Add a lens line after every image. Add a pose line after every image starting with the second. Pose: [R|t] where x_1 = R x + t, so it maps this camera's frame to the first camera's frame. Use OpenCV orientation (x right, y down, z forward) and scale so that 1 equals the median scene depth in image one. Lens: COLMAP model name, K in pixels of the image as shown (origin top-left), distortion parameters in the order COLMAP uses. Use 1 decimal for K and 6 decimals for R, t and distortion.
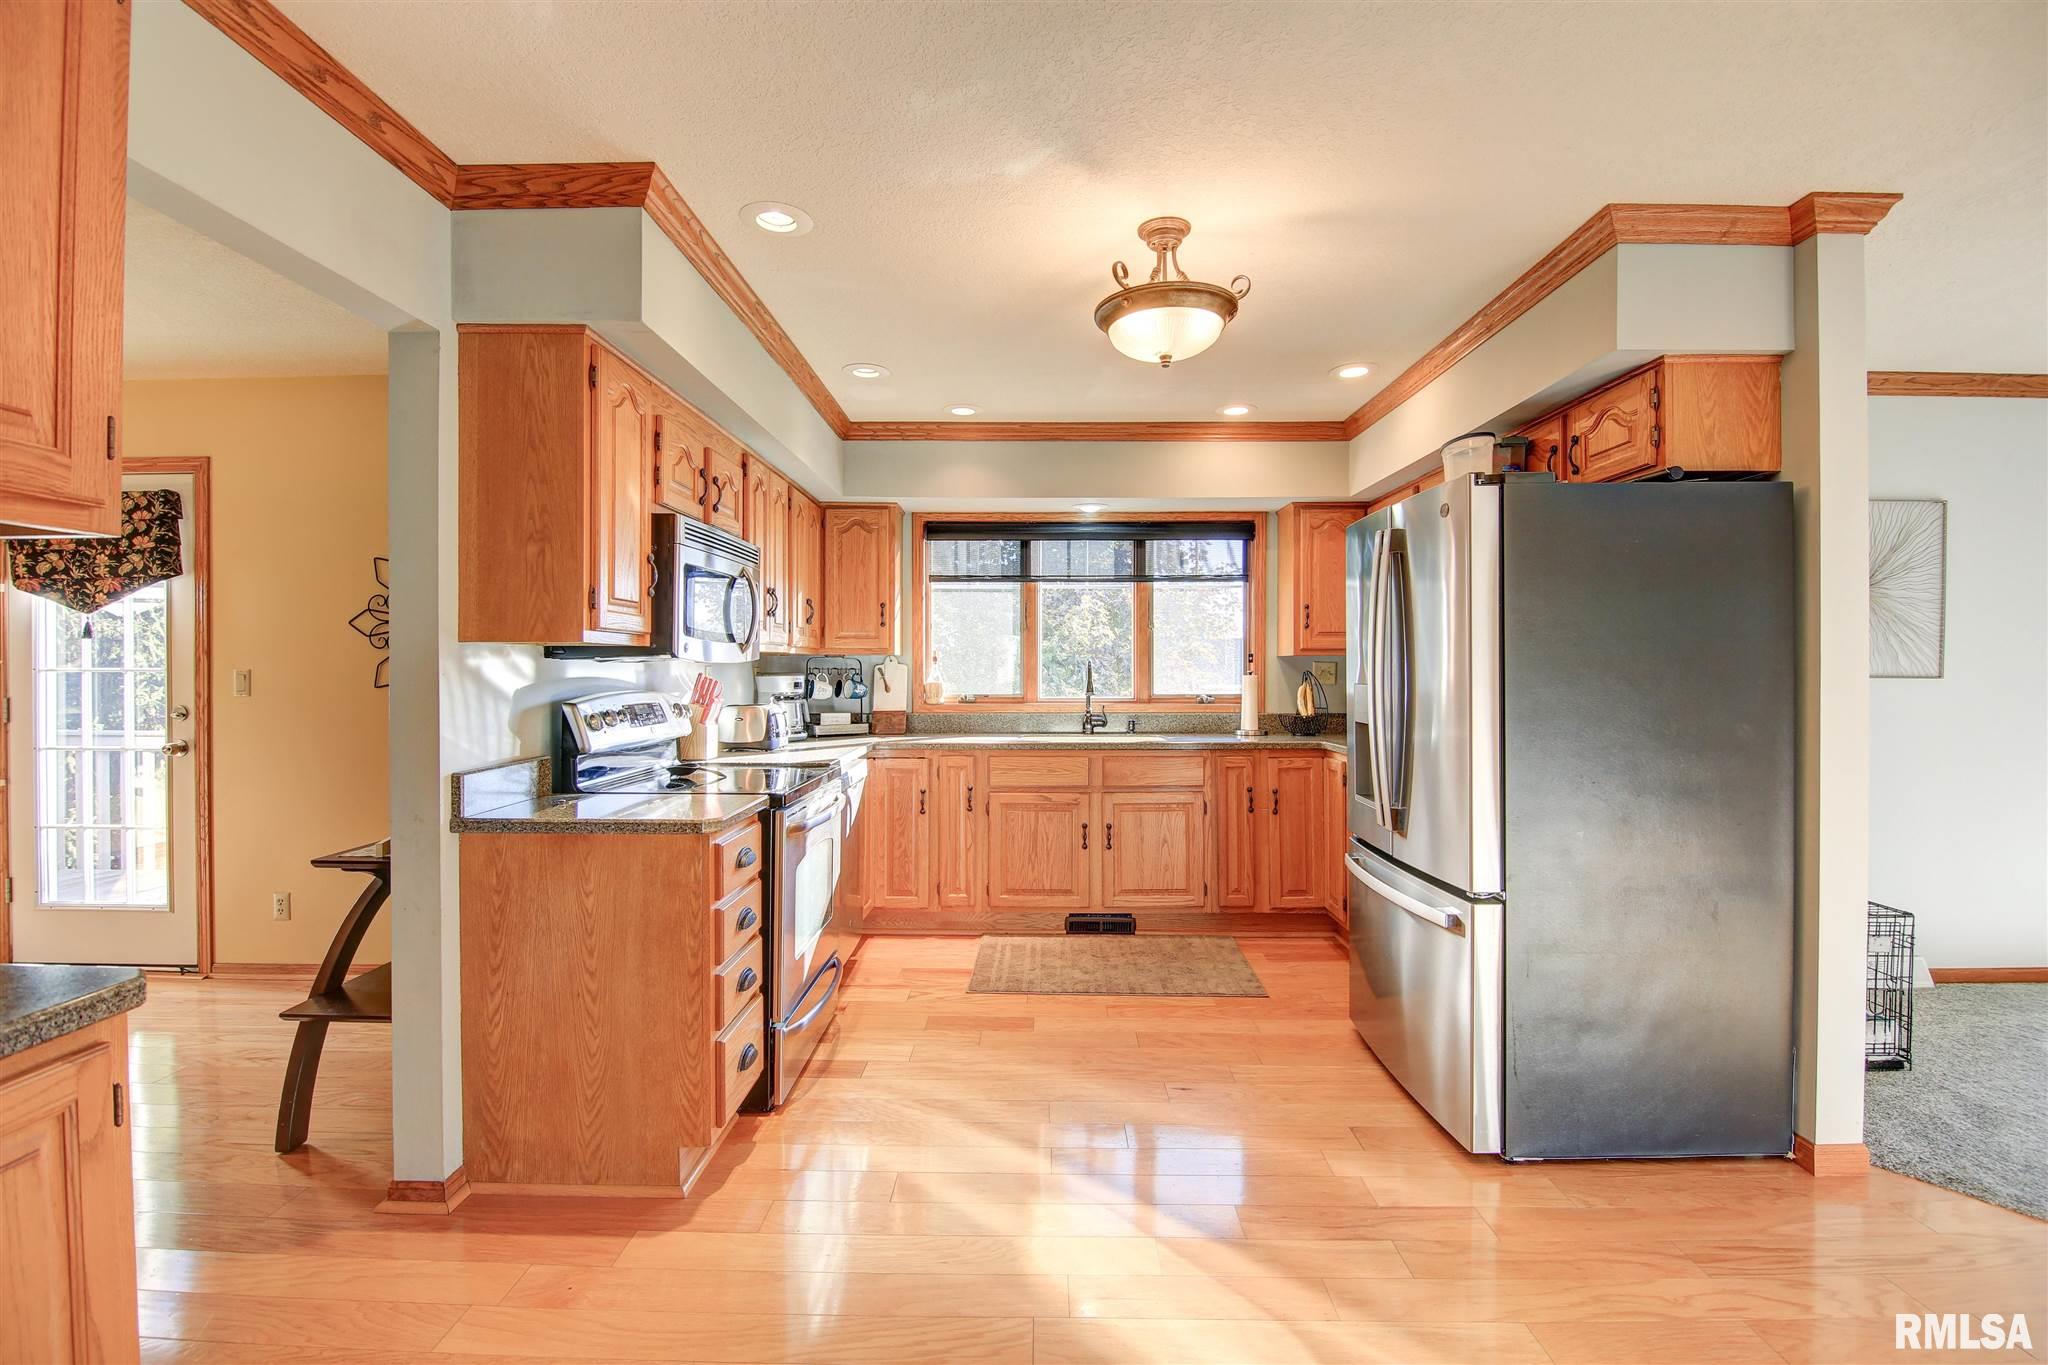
lens RADIAL K [[910.4, 0, 1026.3], [0, 910.4, 674.0], [0, 0, 1]] dist [-0.004824, -0.008134]
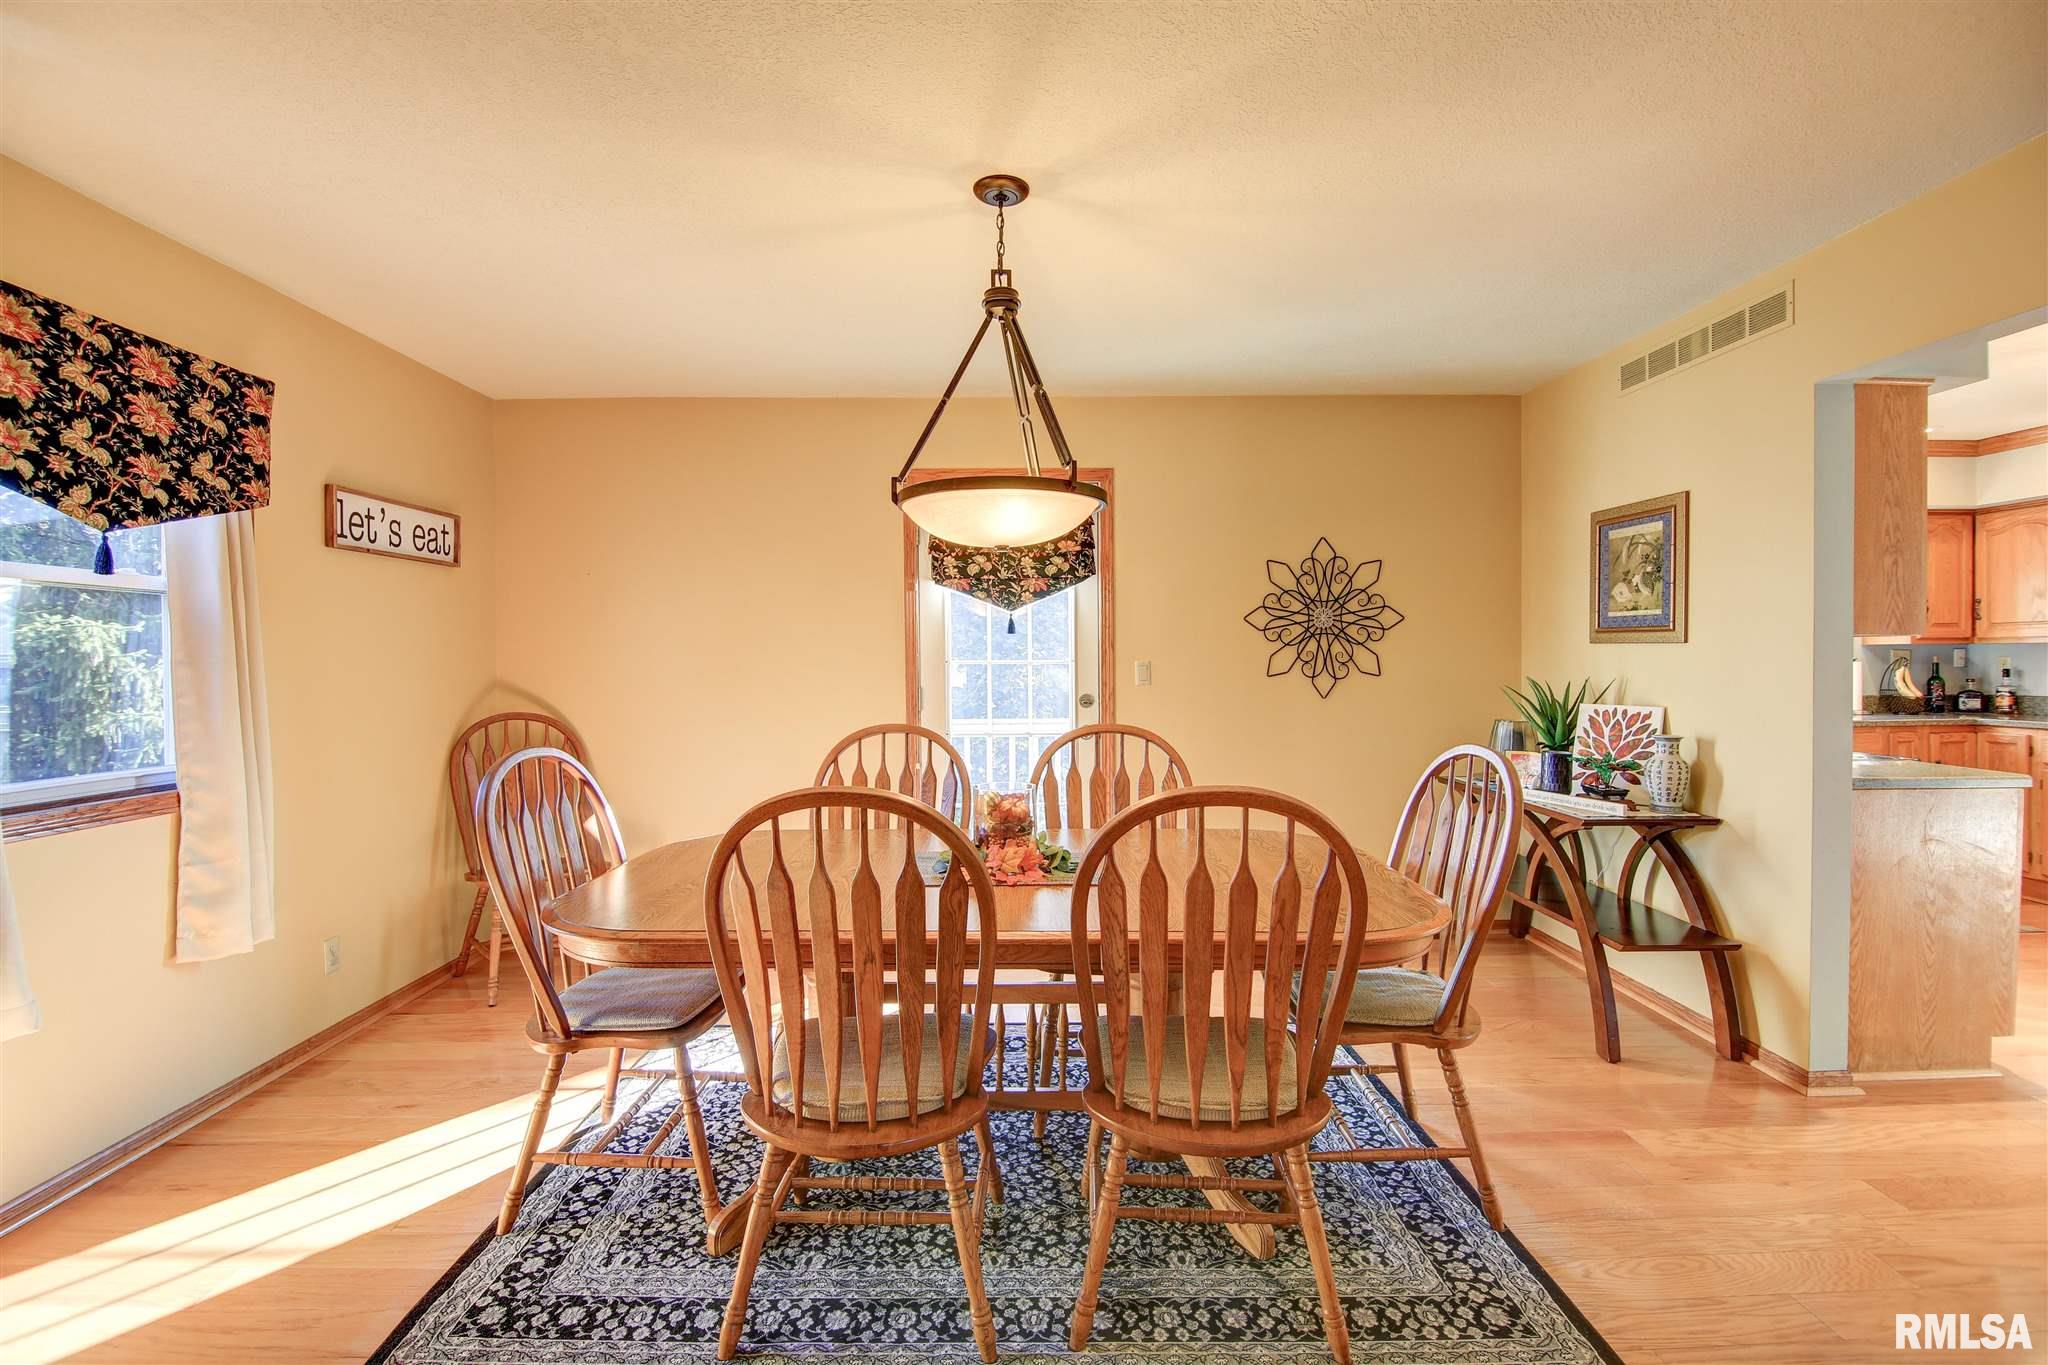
lens RADIAL K [[910.4, 0, 1026.3], [0, 910.4, 674.0], [0, 0, 1]] dist [-0.004824, -0.008134]
pose [[0.999527, -0.006519, 0.030060, -1.065795], [0.006244, 0.999938, 0.009249, -0.000460], [-0.030119, -0.009057, 0.999505, -0.114640]]
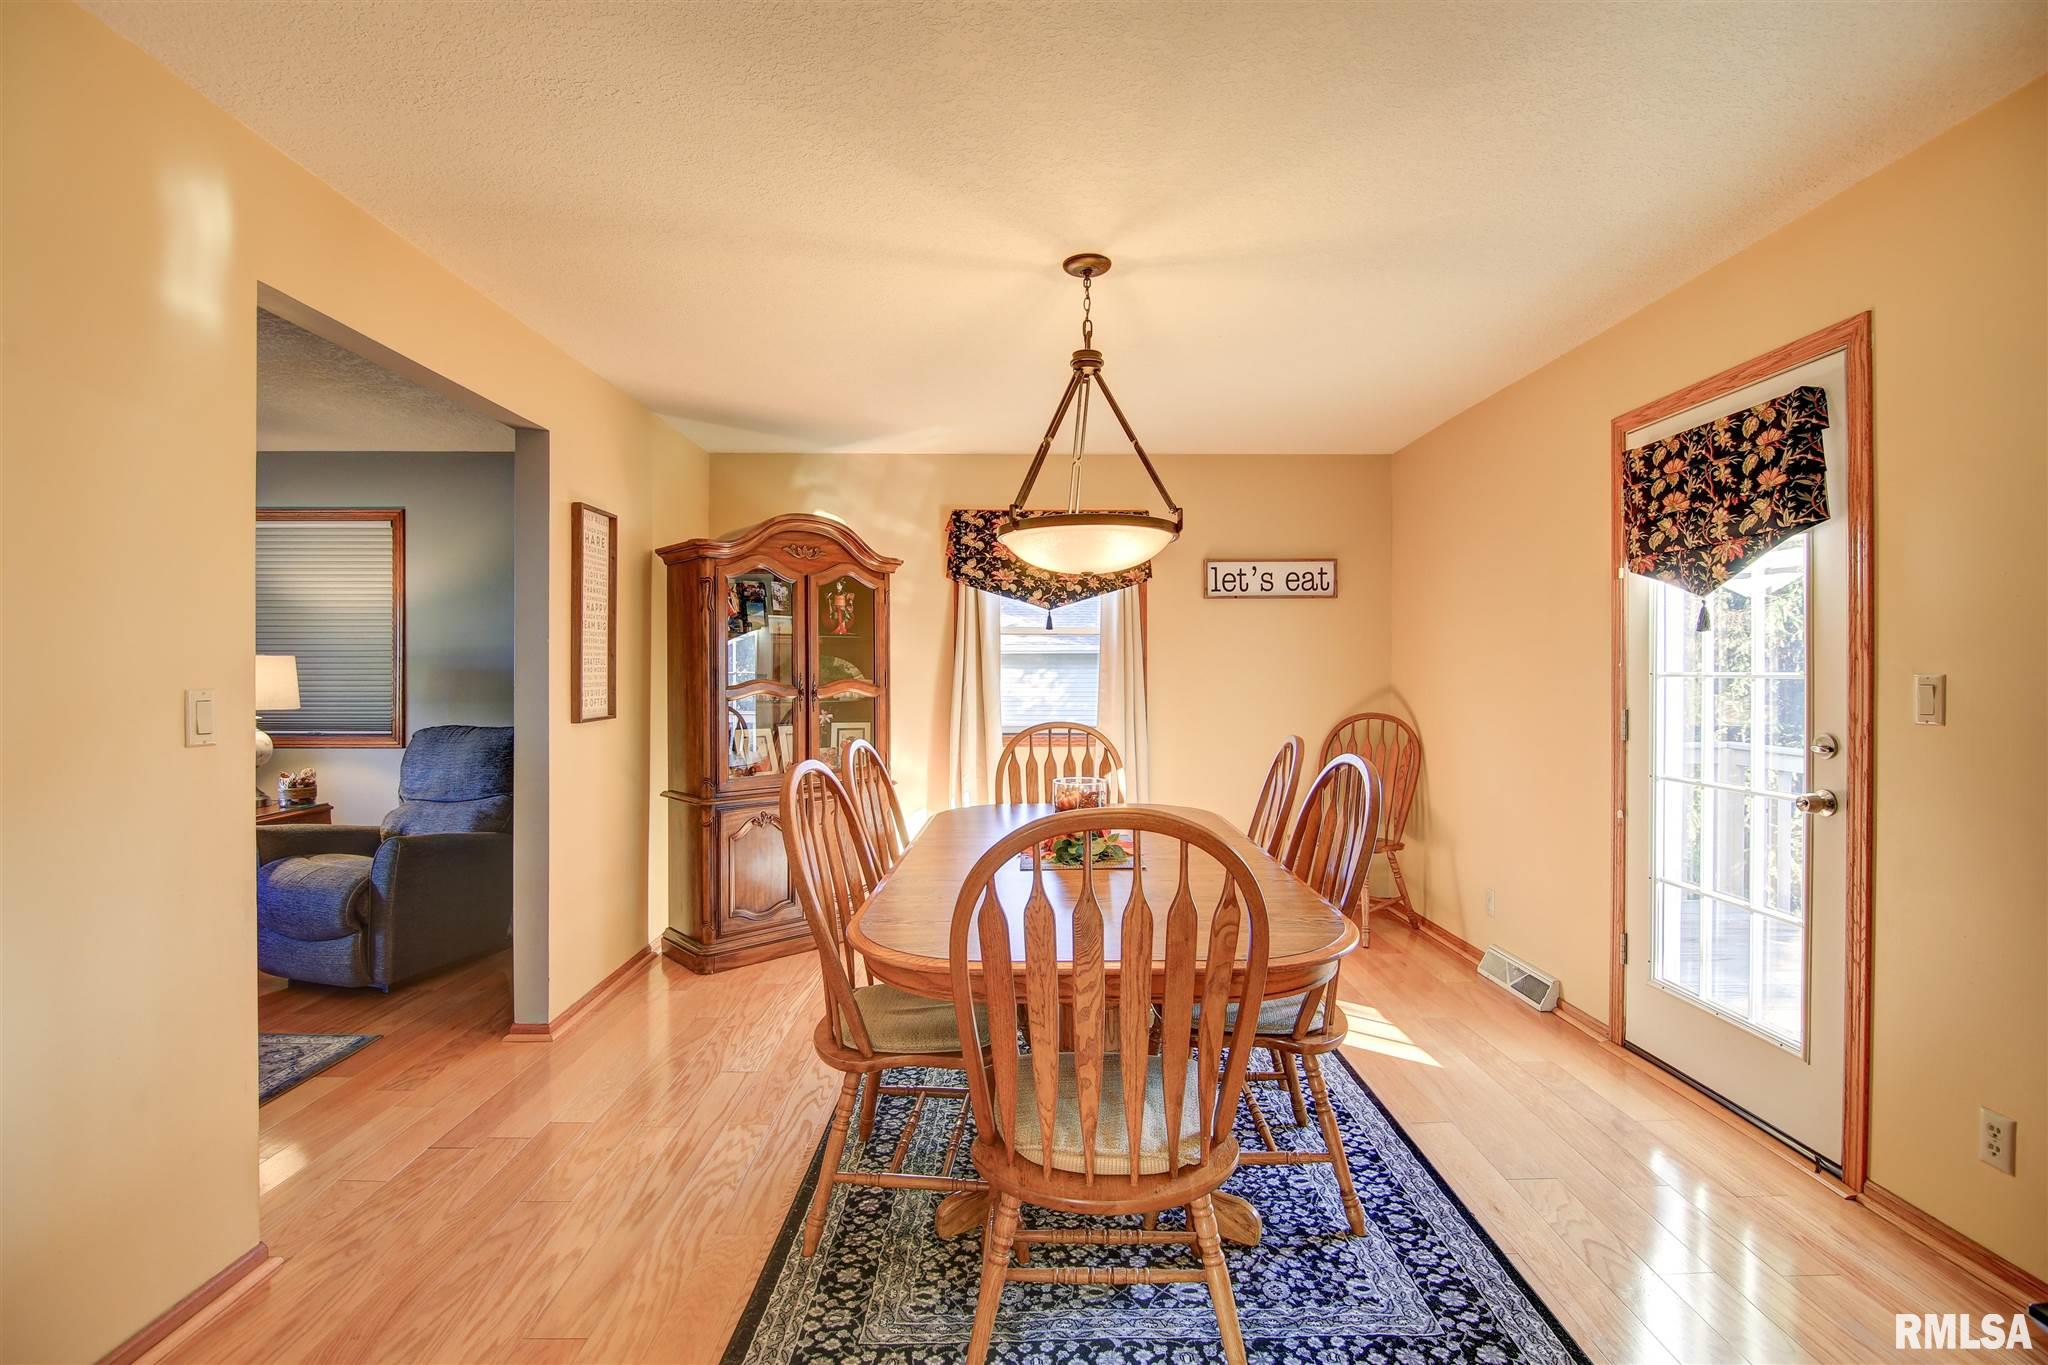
lens RADIAL K [[910.4, 0, 1026.3], [0, 910.4, 674.0], [0, 0, 1]] dist [-0.004824, -0.008134]
pose [[0.021821, 0.001813, -0.999760, -0.342783], [-0.006163, 0.999980, 0.001679, -0.003347], [0.999743, 0.006125, 0.021831, 0.449455]]
